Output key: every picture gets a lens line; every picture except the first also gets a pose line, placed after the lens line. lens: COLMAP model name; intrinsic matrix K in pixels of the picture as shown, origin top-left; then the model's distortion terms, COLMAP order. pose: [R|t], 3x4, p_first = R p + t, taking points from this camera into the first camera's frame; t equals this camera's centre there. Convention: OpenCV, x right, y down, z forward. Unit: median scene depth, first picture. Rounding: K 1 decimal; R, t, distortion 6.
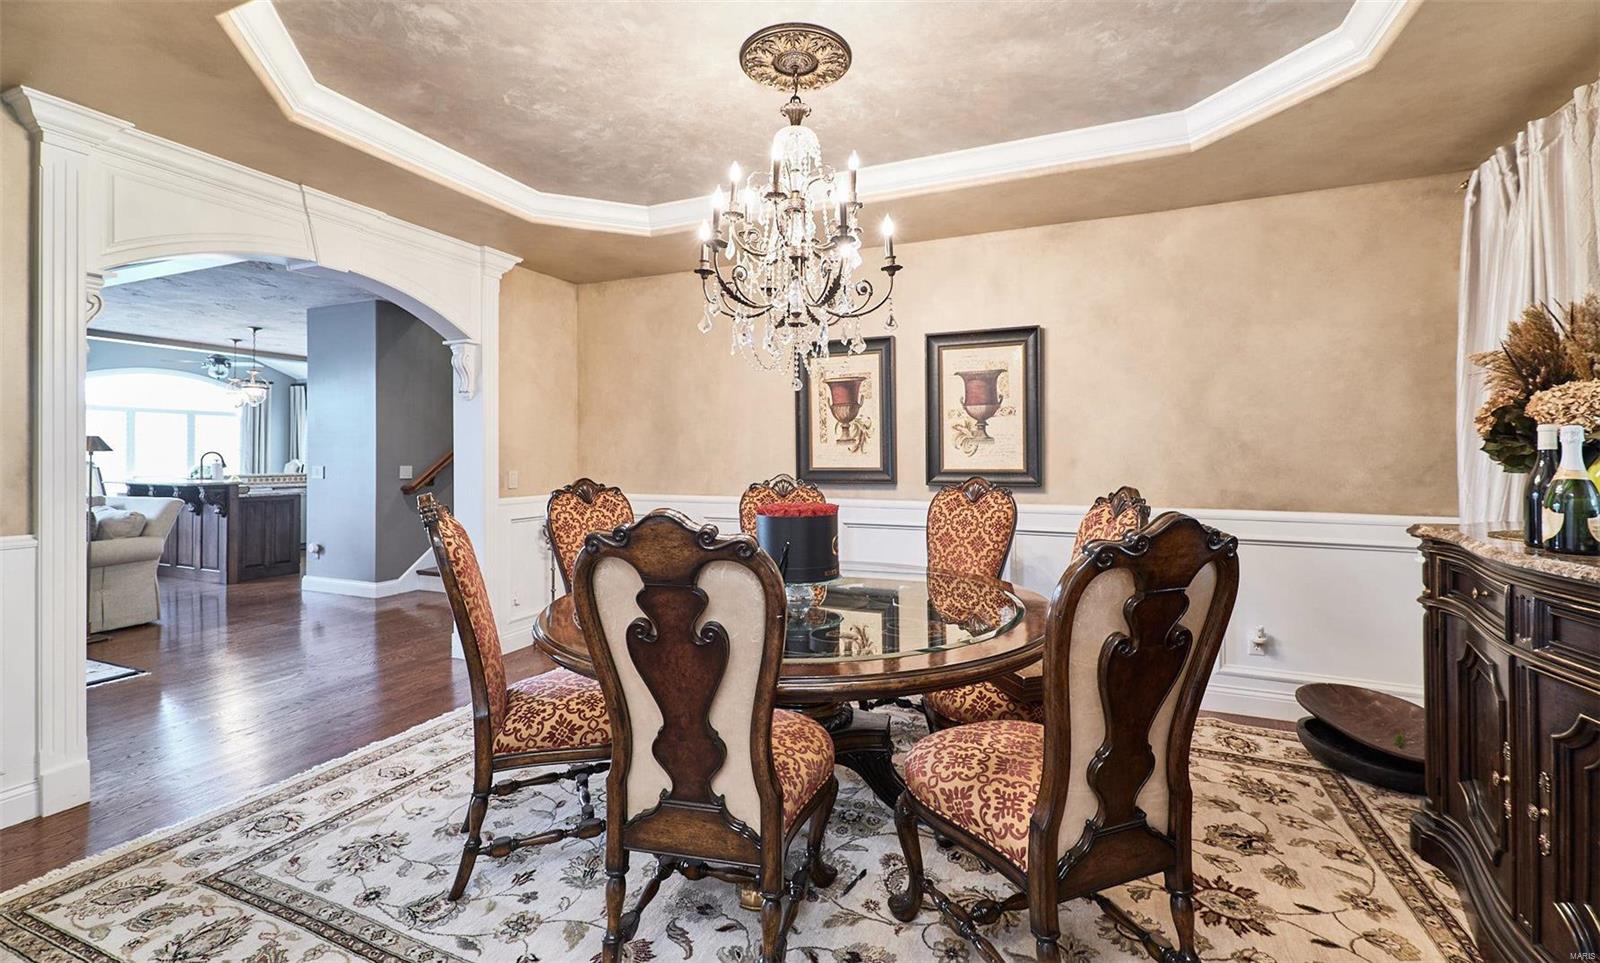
lens RADIAL K [[664.0, 0, 803.8], [0, 664.0, 447.1], [0, 0, 1]] dist [0.007950, 0.000910]
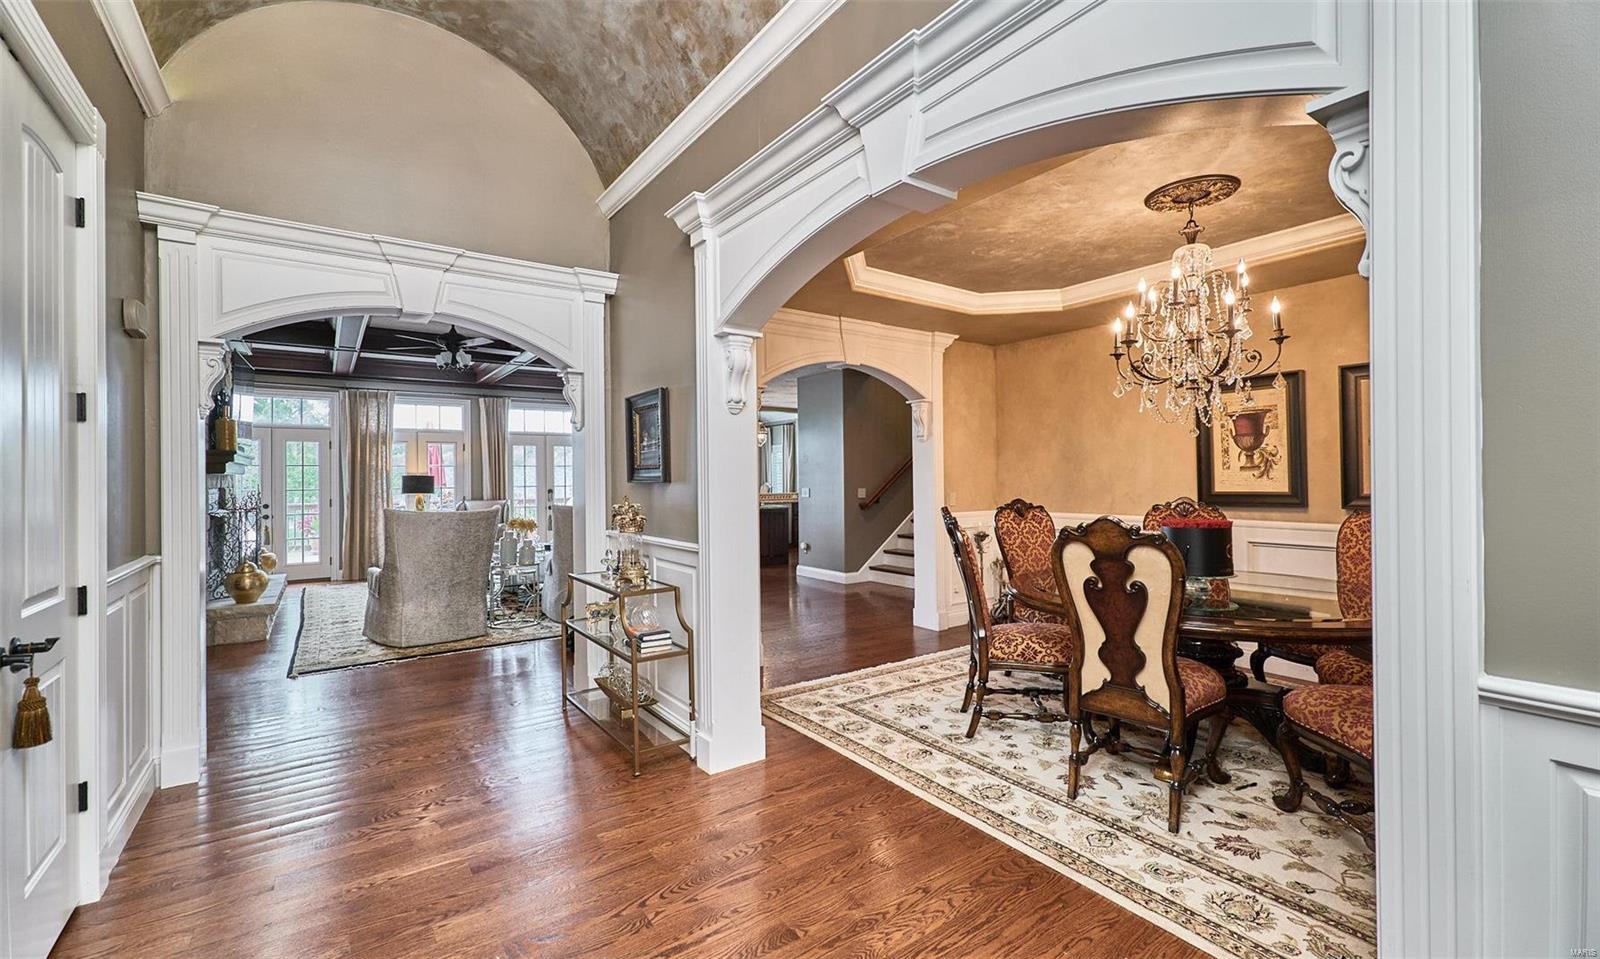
lens RADIAL K [[664.0, 0, 798.6], [0, 664.0, 473.6], [0, 0, 1]] dist [0.007950, 0.000910]
pose [[0.848120, -0.009154, -0.529725, 0.024285], [0.013414, 0.999901, 0.004197, -0.025328], [0.529635, -0.010666, 0.848159, -0.600728]]
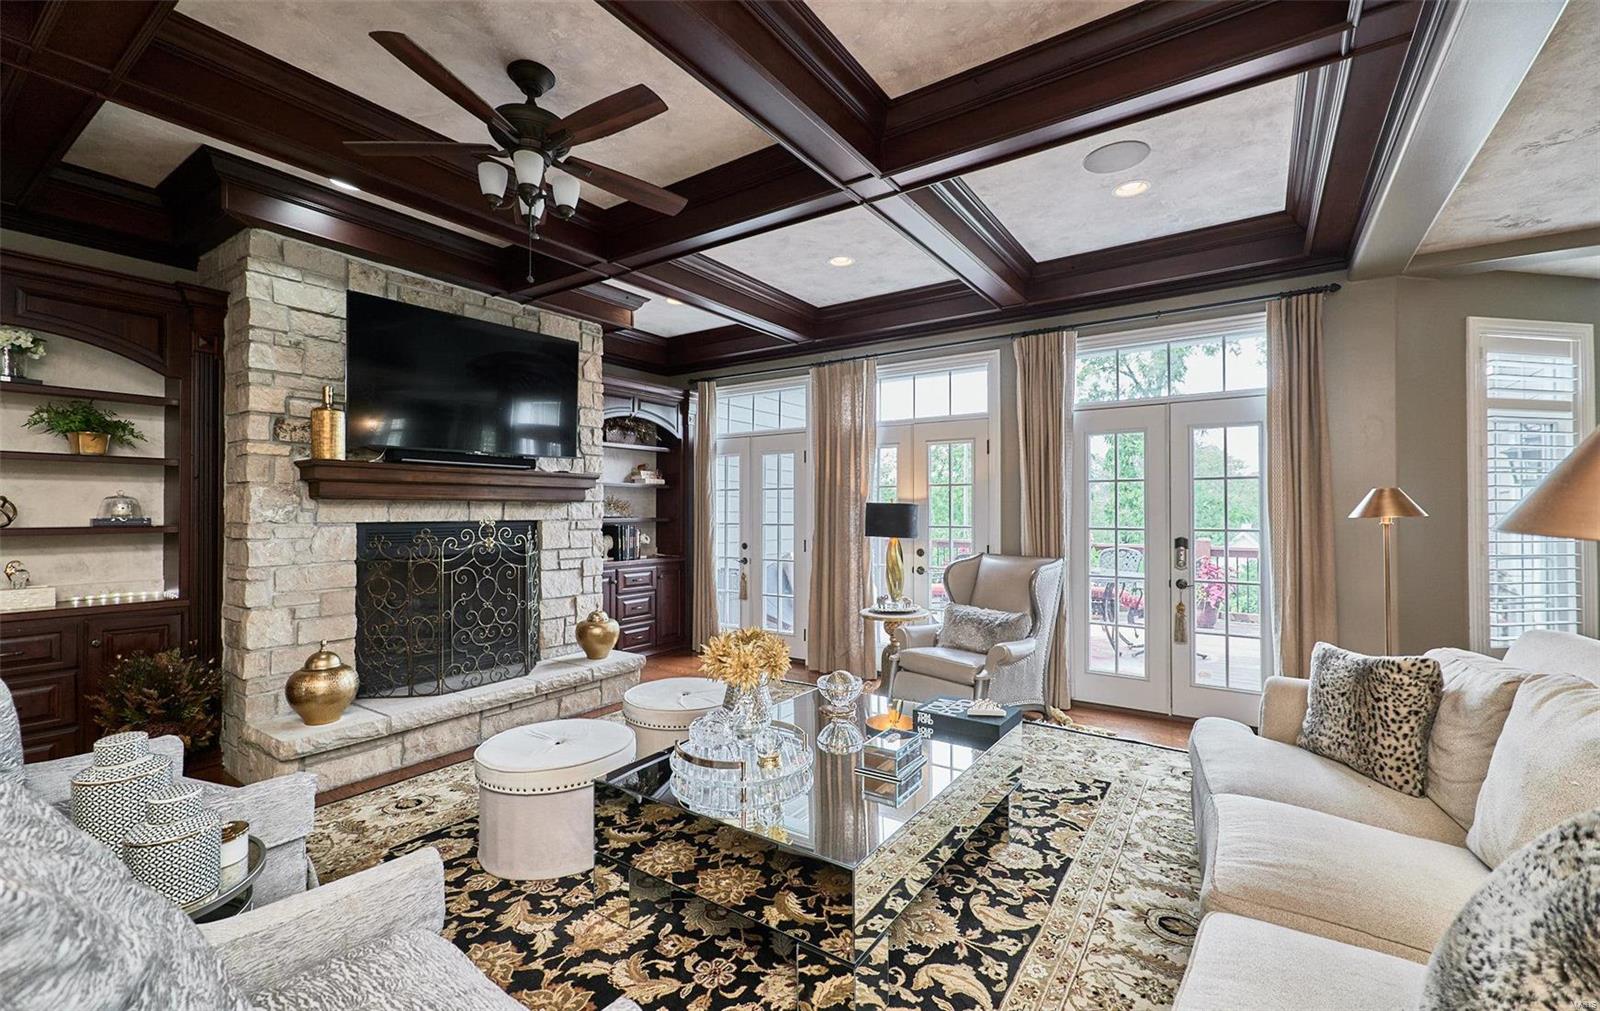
lens RADIAL K [[664.4, 0, 792.2], [0, 664.4, 503.9], [0, 0, 1]] dist [0.006976, 0.001034]
pose [[-0.213567, -0.014729, -0.976817, -1.871818], [0.008899, 0.999816, -0.017022, 0.008334], [0.976888, -0.012328, -0.213396, 1.747194]]
